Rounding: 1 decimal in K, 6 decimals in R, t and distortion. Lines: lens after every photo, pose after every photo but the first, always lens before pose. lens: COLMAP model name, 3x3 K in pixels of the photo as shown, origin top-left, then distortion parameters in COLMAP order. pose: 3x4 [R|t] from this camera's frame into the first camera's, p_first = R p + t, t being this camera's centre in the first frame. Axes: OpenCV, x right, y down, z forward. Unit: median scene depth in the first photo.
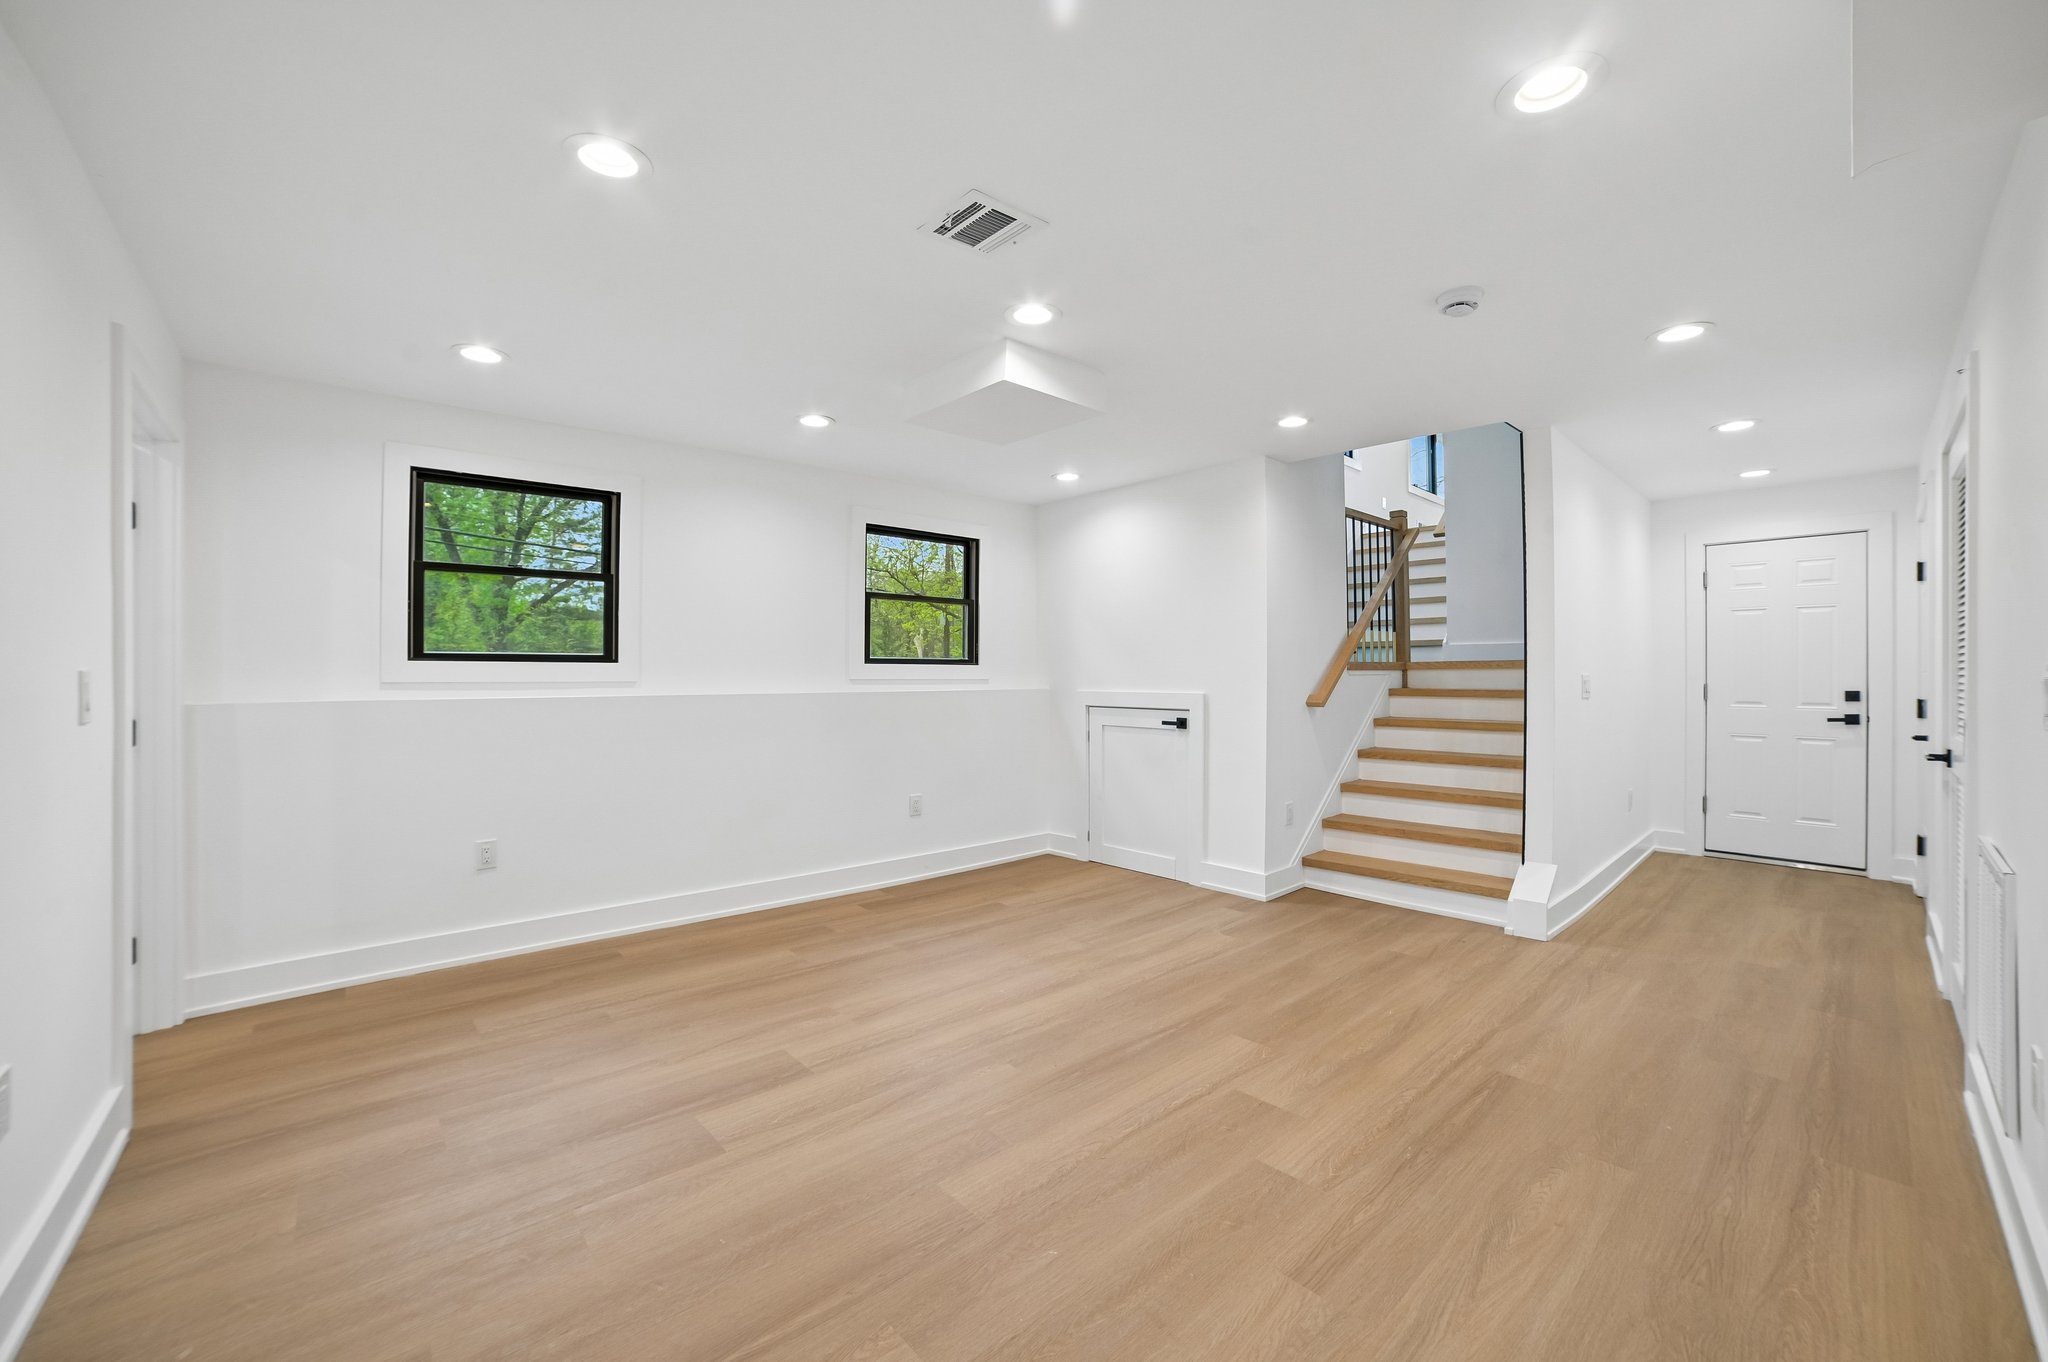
lens RADIAL K [[794.1, 0, 1024.0], [0, 794.1, 681.0], [0, 0, 1]] dist [-0.062540, 0.000389]
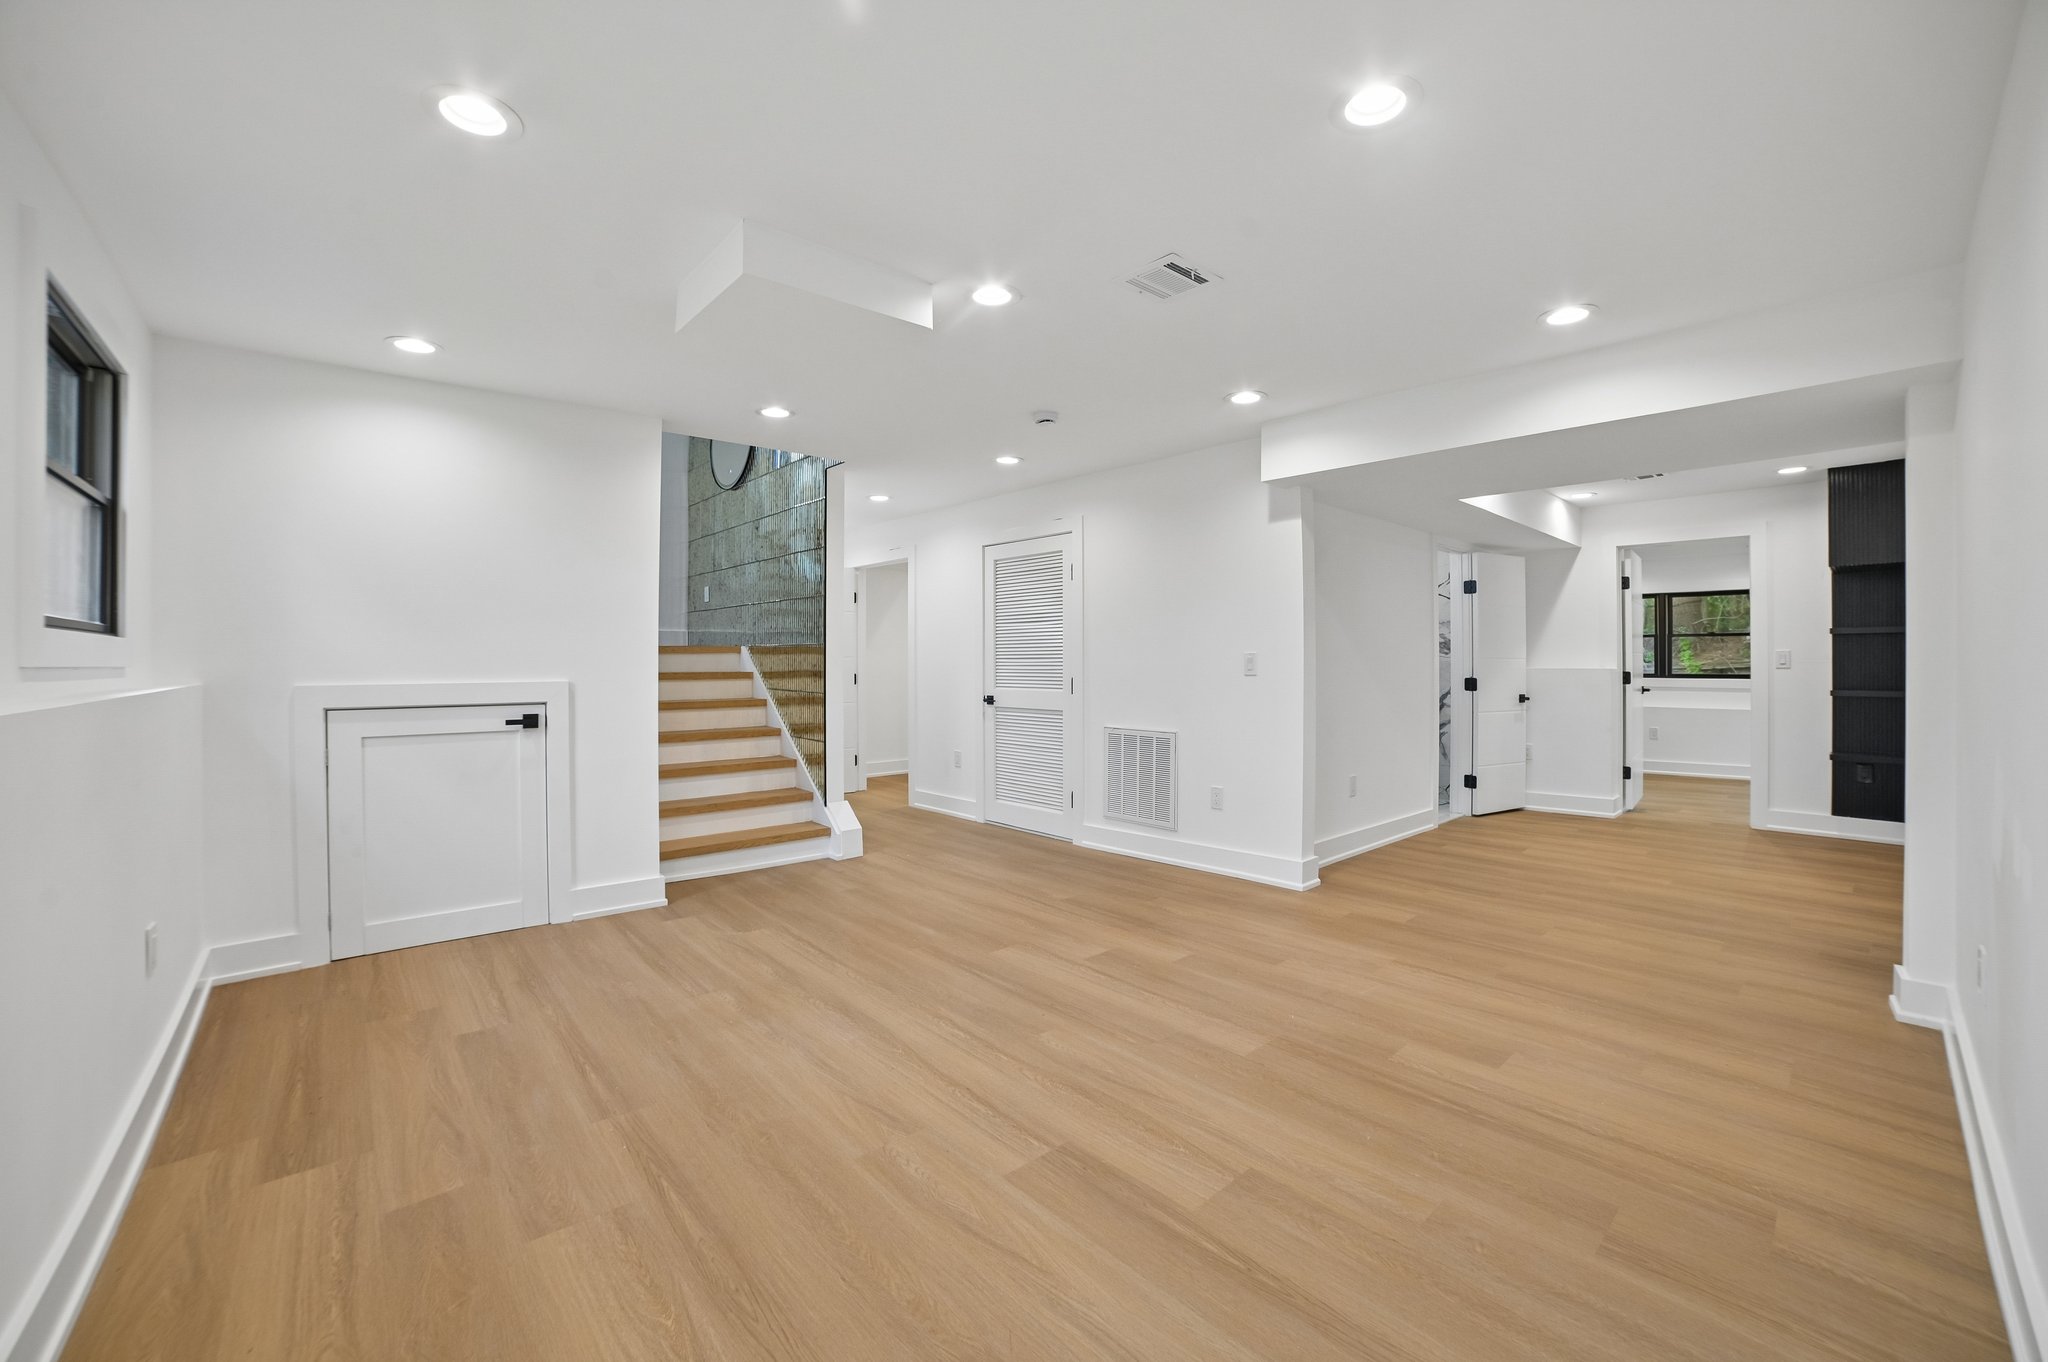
lens RADIAL K [[794.1, 0, 1024.0], [0, 794.1, 681.0], [0, 0, 1]] dist [-0.062540, 0.000389]
pose [[0.046561, -0.024654, 0.998611, -0.715570], [0.008738, 0.999667, 0.024272, 0.000812], [-0.998877, 0.007596, 0.046761, 0.670110]]
